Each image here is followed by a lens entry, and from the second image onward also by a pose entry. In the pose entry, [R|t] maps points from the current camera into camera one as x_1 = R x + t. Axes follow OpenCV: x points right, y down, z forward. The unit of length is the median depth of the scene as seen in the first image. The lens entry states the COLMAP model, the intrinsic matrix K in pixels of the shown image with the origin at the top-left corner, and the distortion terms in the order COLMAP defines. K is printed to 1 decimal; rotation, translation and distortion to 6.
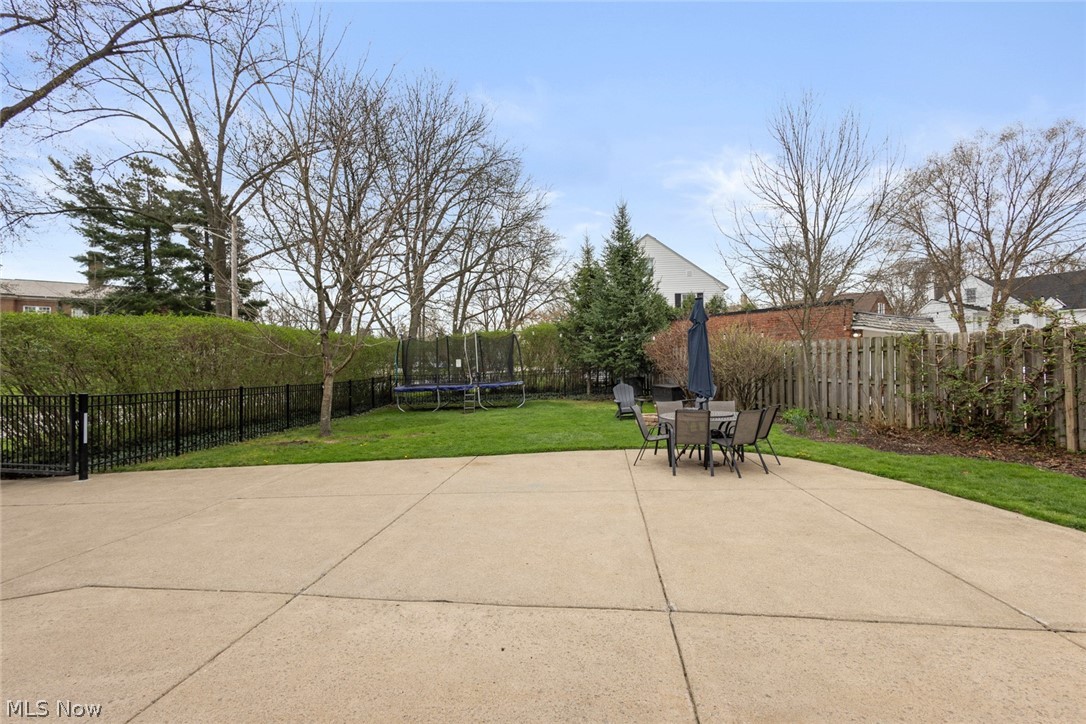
lens RADIAL K [[510.4, 0, 543.0], [0, 510.4, 362.0], [0, 0, 1]] dist [0.006654, -0.000859]
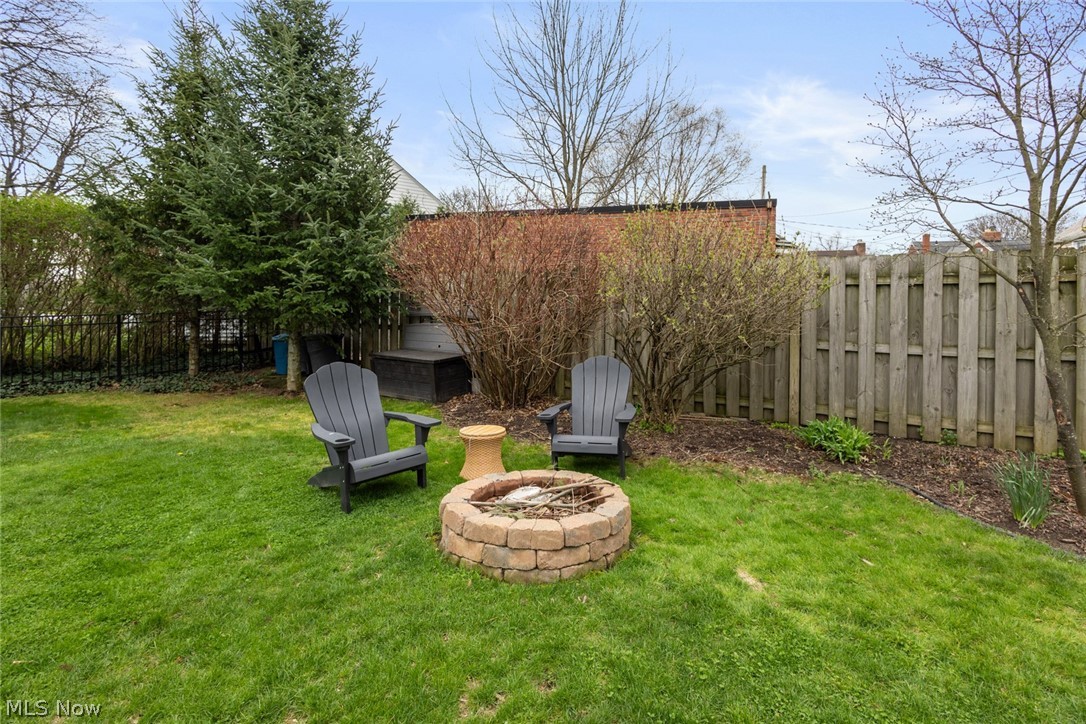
lens RADIAL K [[496.3, 0, 562.4], [0, 496.3, 313.7], [0, 0, 1]] dist [-0.002628, -0.000425]
pose [[0.744626, 0.006899, 0.667446, 0.051348], [-0.017113, 0.999815, 0.008758, 0.005313], [-0.667263, -0.017943, 0.744606, 0.581733]]
